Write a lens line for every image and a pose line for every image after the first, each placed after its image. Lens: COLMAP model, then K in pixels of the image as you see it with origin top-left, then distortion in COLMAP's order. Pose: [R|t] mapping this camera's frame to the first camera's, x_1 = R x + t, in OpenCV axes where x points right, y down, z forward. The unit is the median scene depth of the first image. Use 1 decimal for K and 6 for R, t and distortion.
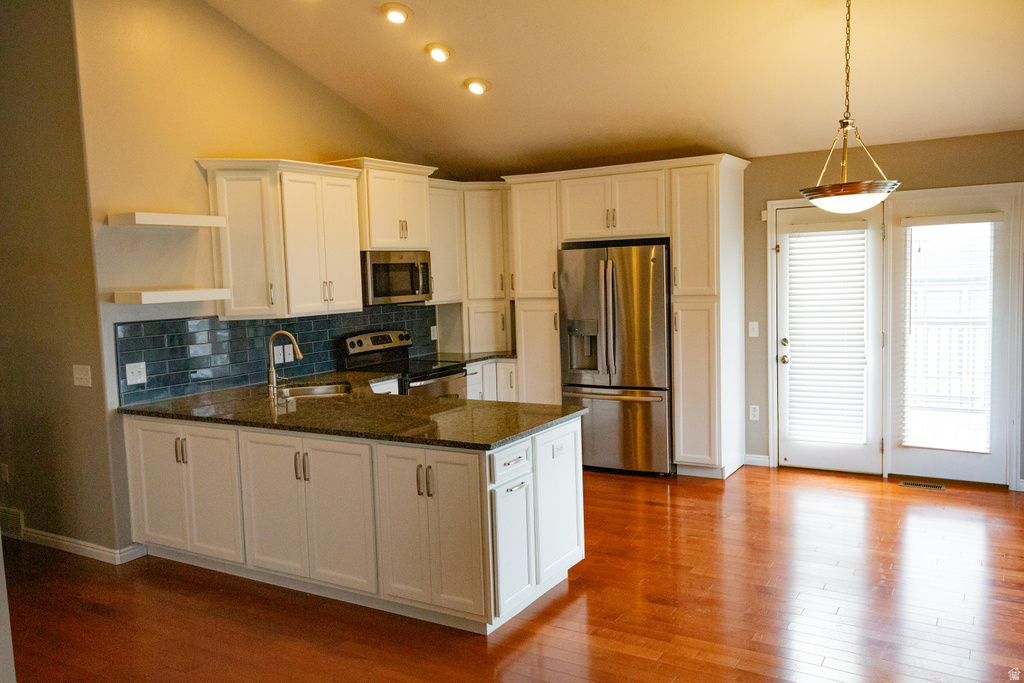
lens RADIAL K [[831.1, 0, 514.6], [0, 831.1, 342.5], [0, 0, 1]] dist [0.003050, -0.000897]
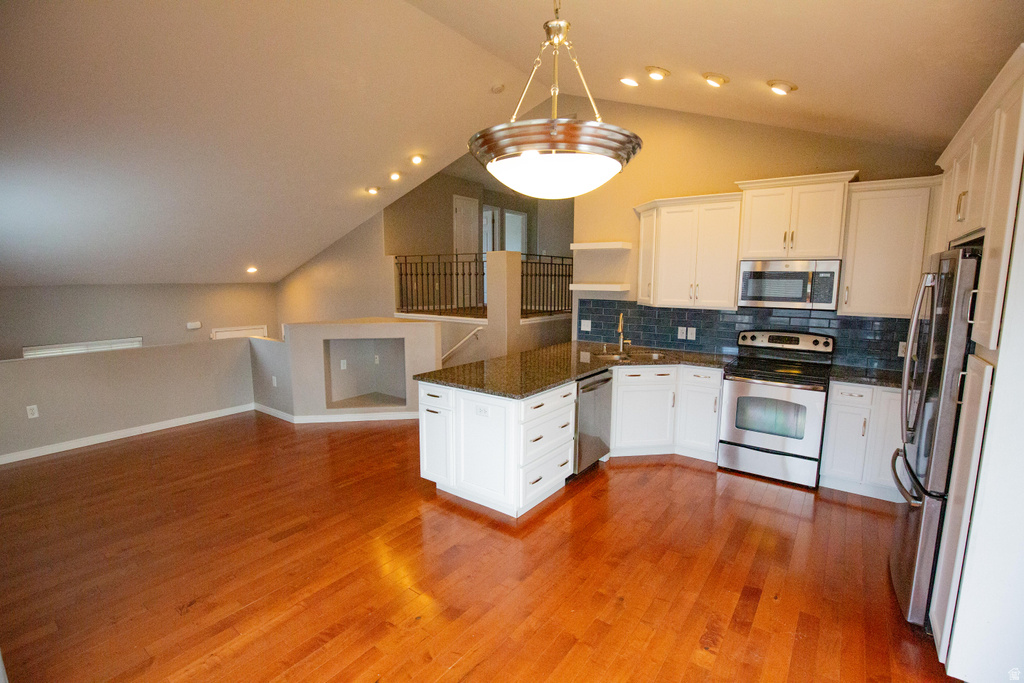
lens RADIAL K [[470.5, 0, 513.2], [0, 470.5, 343.2], [0, 0, 1]] dist [-0.020358, 0.000290]
pose [[-0.092652, 0.172712, -0.980605, 0.551918], [-0.089159, 0.979446, 0.180932, -0.090023], [0.991699, 0.104194, -0.075348, 0.763714]]
